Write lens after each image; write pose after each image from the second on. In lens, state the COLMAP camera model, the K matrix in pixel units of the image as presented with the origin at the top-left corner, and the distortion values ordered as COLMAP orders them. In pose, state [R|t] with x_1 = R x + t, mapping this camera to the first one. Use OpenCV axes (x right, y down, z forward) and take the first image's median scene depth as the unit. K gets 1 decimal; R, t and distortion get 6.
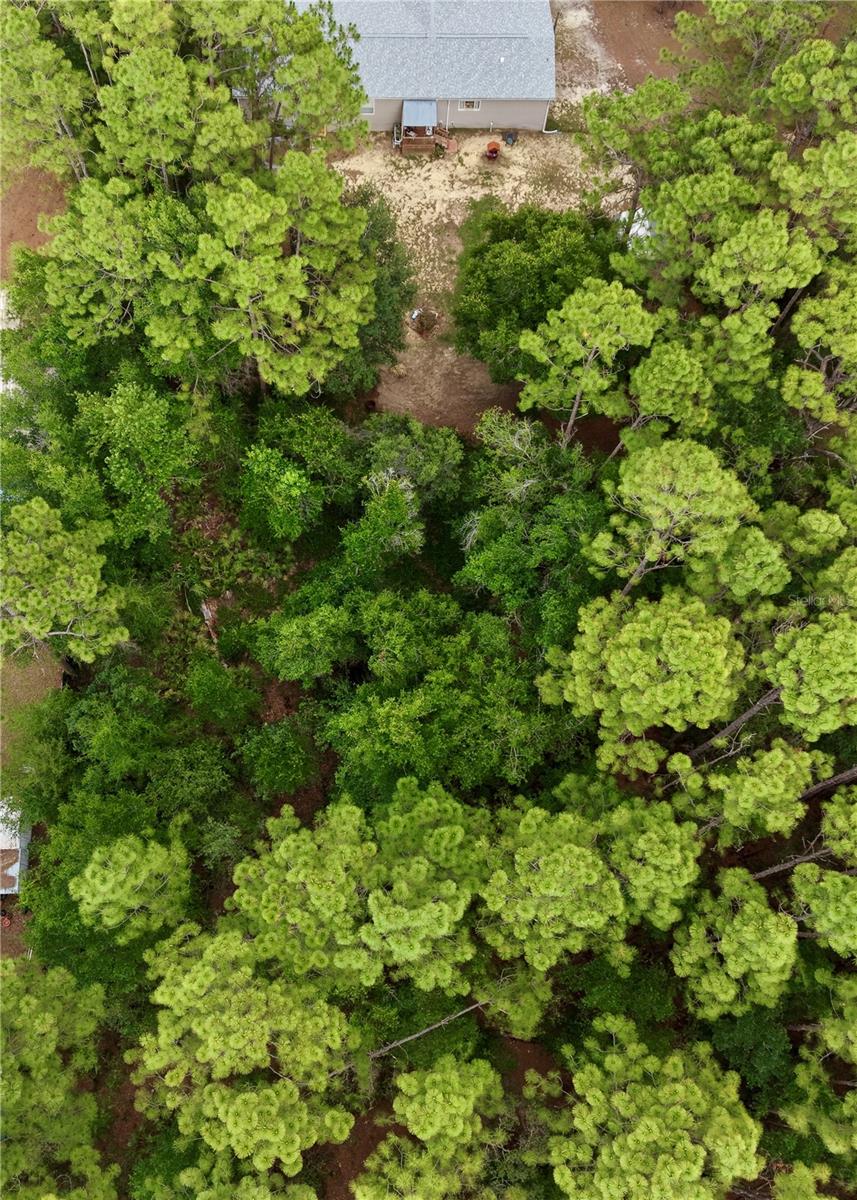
lens RADIAL K [[1011.3, 0, 380.9], [0, 1011.3, 599.1], [0, 0, 1]] dist [0.054038, -0.052340]
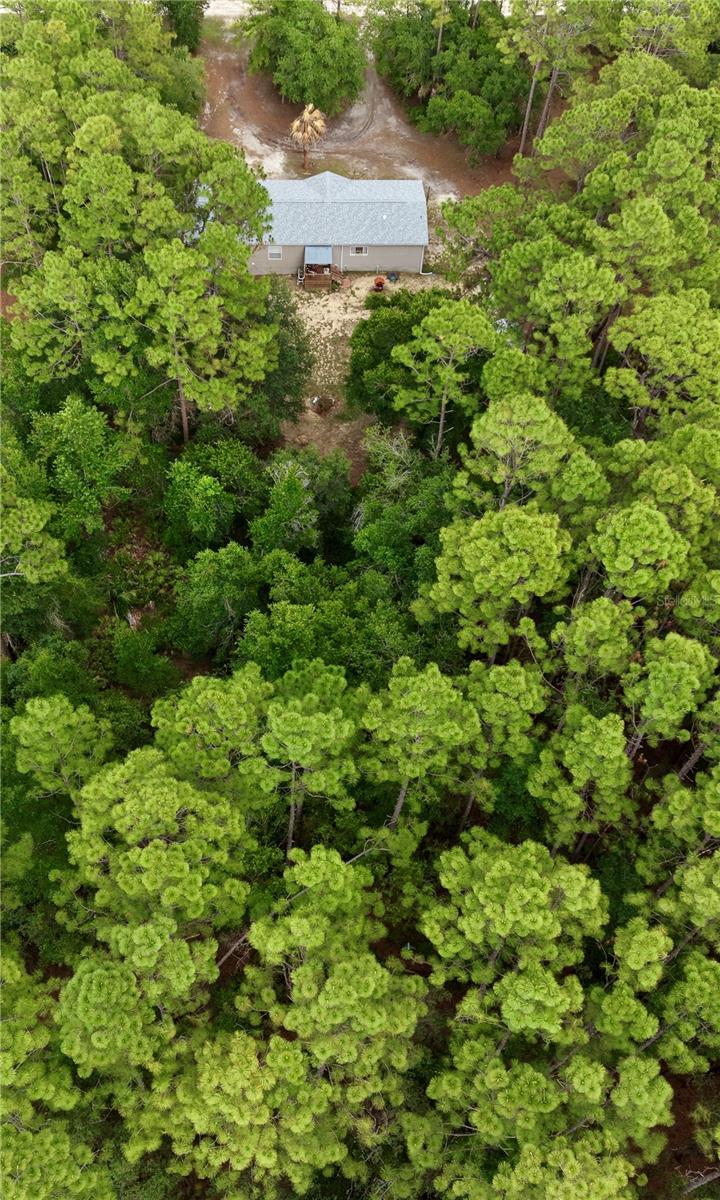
lens RADIAL K [[1019.5, 0, 304.6], [0, 1019.5, 601.9], [0, 0, 1]] dist [0.164179, -0.260919]
pose [[0.999984, -0.005479, 0.001720, 0.024488], [0.005736, 0.967404, -0.253173, 0.345824], [-0.000277, 0.253179, 0.967419, -0.142130]]
